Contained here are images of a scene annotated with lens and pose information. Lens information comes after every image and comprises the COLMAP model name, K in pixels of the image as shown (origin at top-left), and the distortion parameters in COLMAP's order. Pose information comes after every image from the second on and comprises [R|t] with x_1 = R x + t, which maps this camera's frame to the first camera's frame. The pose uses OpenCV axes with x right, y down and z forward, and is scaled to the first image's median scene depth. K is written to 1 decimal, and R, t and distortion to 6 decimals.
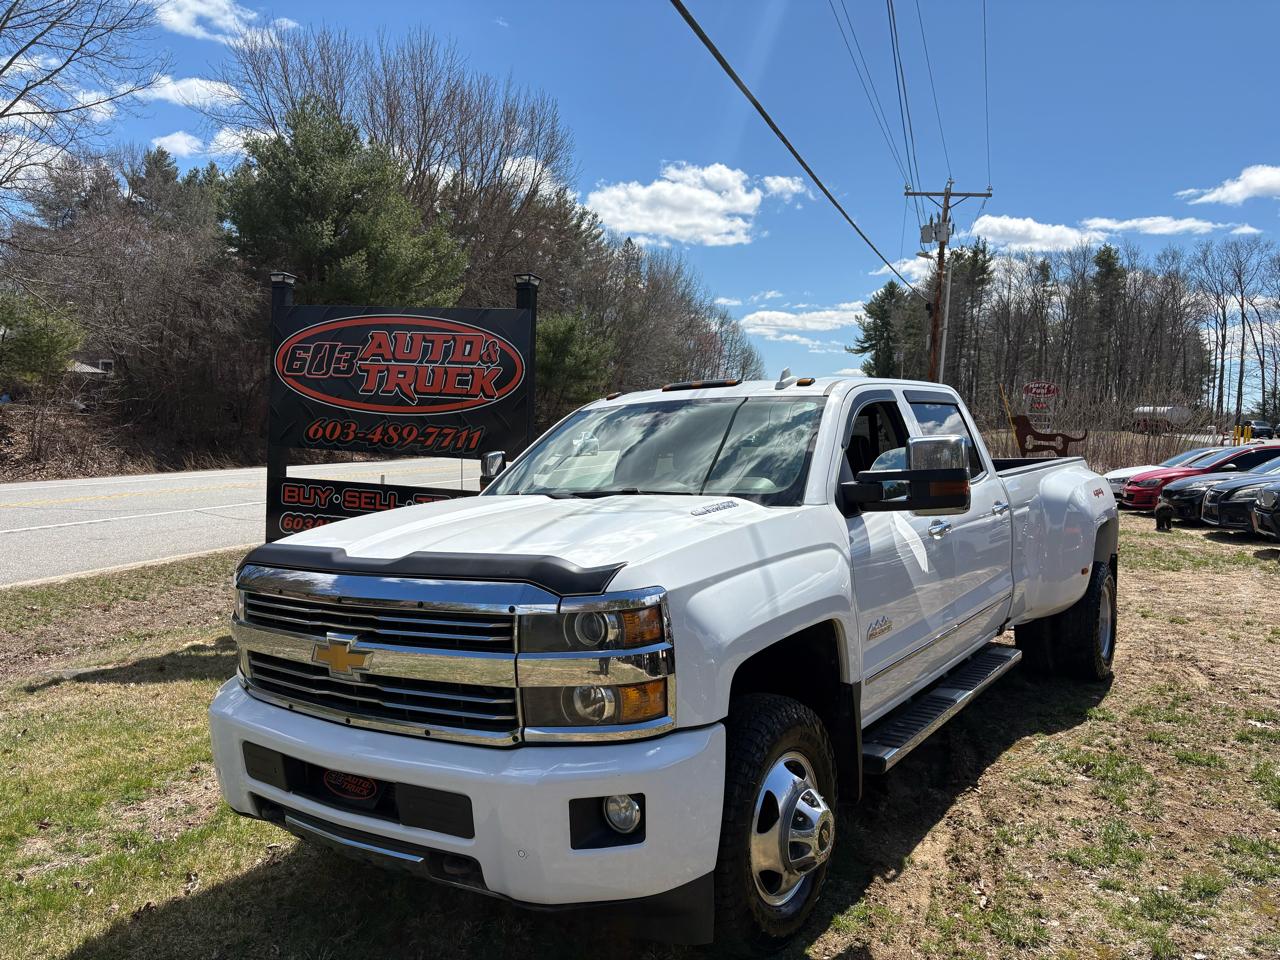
lens RADIAL K [[974.0, 0, 641.4], [0, 974.0, 486.7], [0, 0, 1]] dist [0.042184, -0.037881]
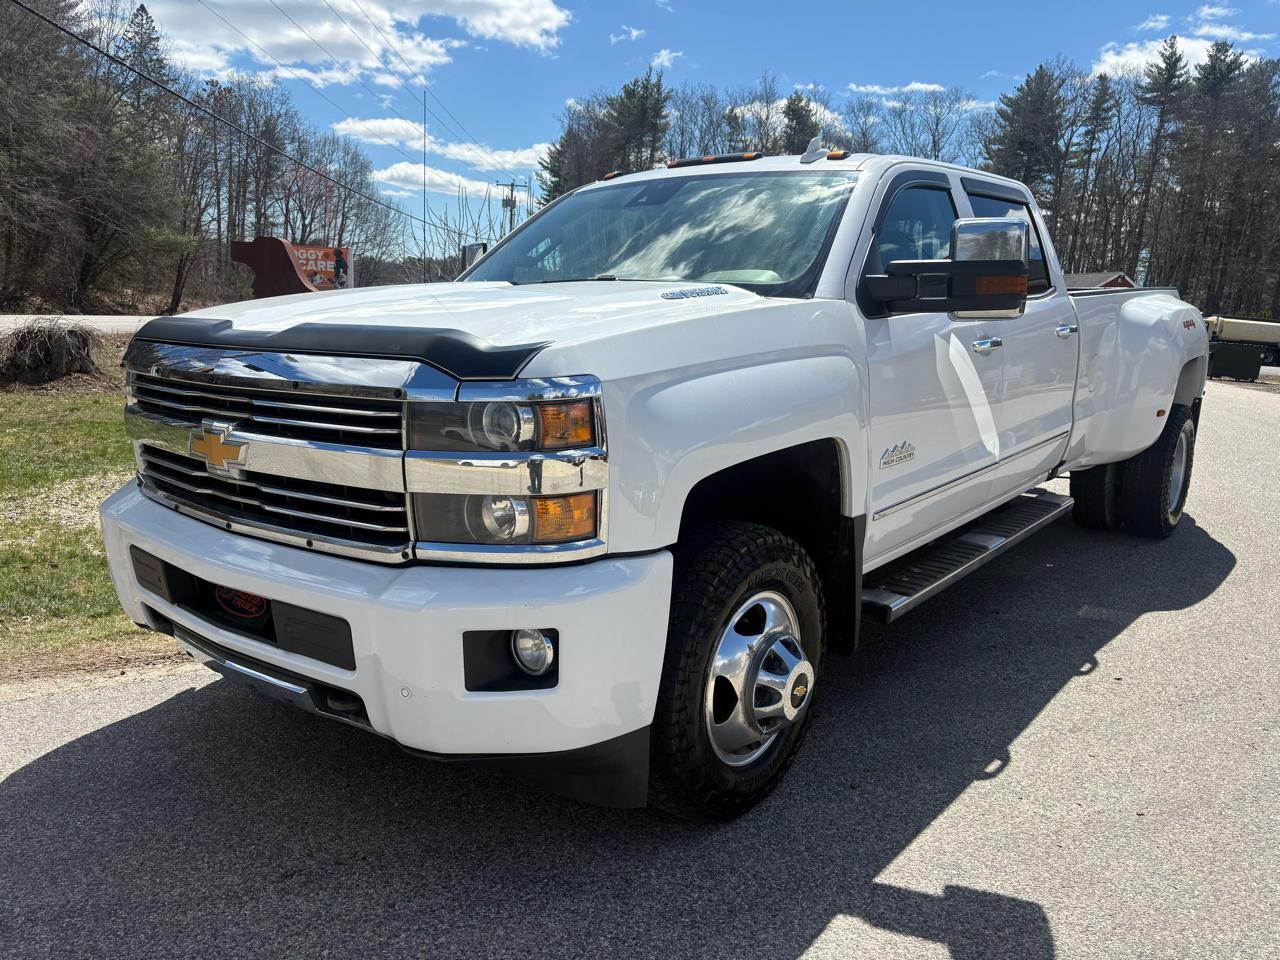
lens RADIAL K [[974.0, 0, 632.9], [0, 974.0, 486.7], [0, 0, 1]] dist [0.042184, -0.037881]
pose [[0.996722, 0.047922, -0.065181, 0.097939], [-0.037034, 0.986578, 0.159036, 0.061858], [0.071928, -0.156100, 0.985119, 0.211888]]
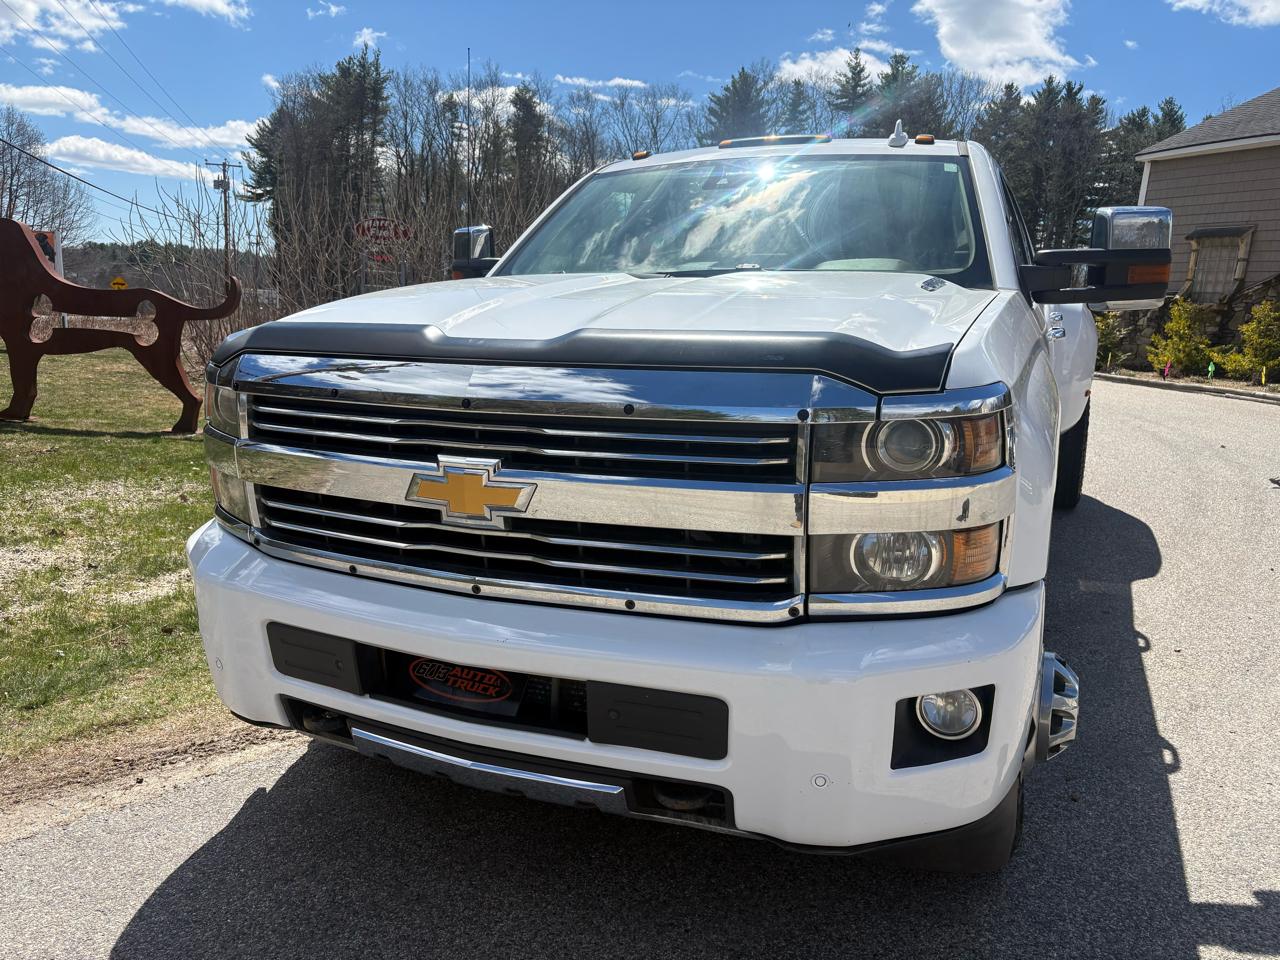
lens RADIAL K [[974.0, 0, 632.1], [0, 974.0, 481.5], [0, 0, 1]] dist [0.042184, -0.037881]
pose [[0.978882, -0.012296, 0.204056, -0.334602], [-0.020383, 0.987345, 0.157271, 0.065572], [-0.203407, -0.158109, 0.966244, 0.371213]]
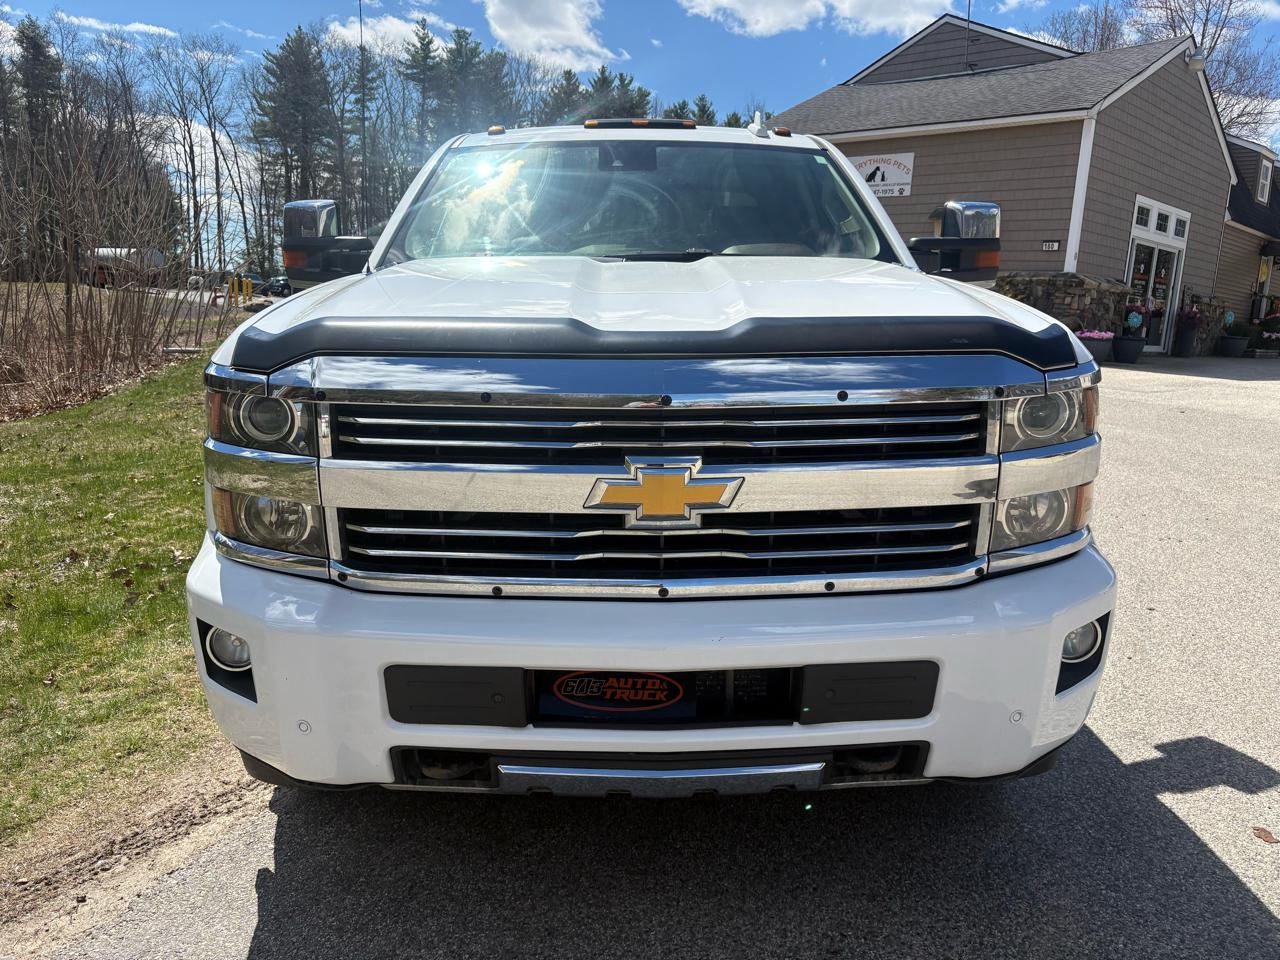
lens RADIAL K [[974.0, 0, 641.0], [0, 974.0, 482.7], [0, 0, 1]] dist [0.042184, -0.037881]
pose [[0.802539, -0.102381, 0.587749, -0.679276], [-0.004351, 0.984135, 0.177370, 0.061248], [-0.596583, -0.144904, 0.789361, 0.538319]]
